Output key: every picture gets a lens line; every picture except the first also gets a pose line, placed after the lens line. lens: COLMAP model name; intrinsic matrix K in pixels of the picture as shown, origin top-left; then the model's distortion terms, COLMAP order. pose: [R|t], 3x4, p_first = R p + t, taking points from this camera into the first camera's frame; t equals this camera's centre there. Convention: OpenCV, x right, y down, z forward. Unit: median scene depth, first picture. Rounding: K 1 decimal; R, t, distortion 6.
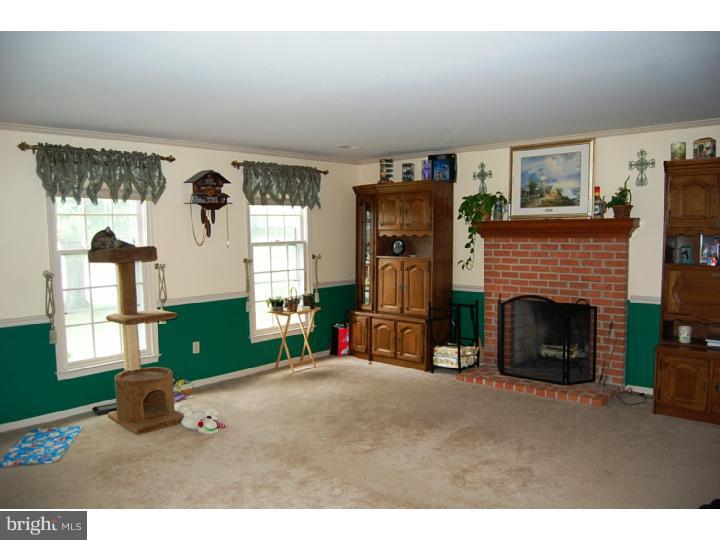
lens RADIAL K [[579.4, 0, 360.0], [0, 579.4, 270.0], [0, 0, 1]] dist [0.002000, 0.000414]
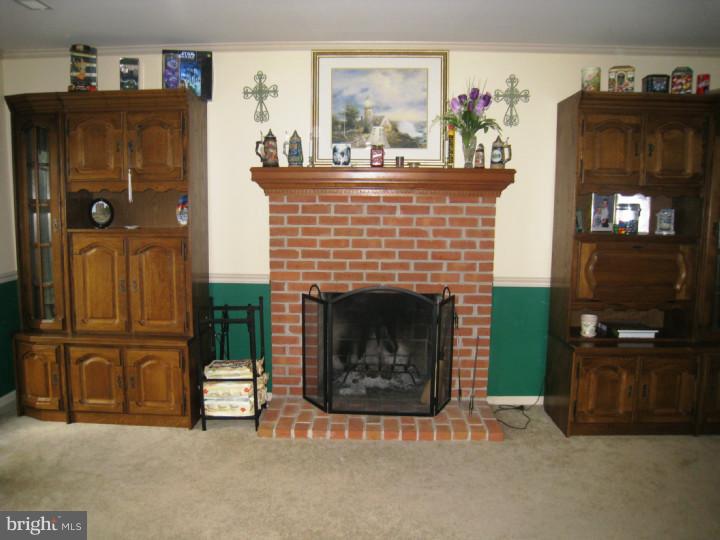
lens RADIAL K [[606.4, 0, 360.0], [0, 606.4, 281.0], [0, 0, 1]] dist [-0.109700, 0.003427]
pose [[0.769317, -0.073343, 0.634644, -0.128616], [0.027594, 0.996276, 0.081685, -0.015419], [-0.638271, -0.045329, 0.768476, 0.469010]]
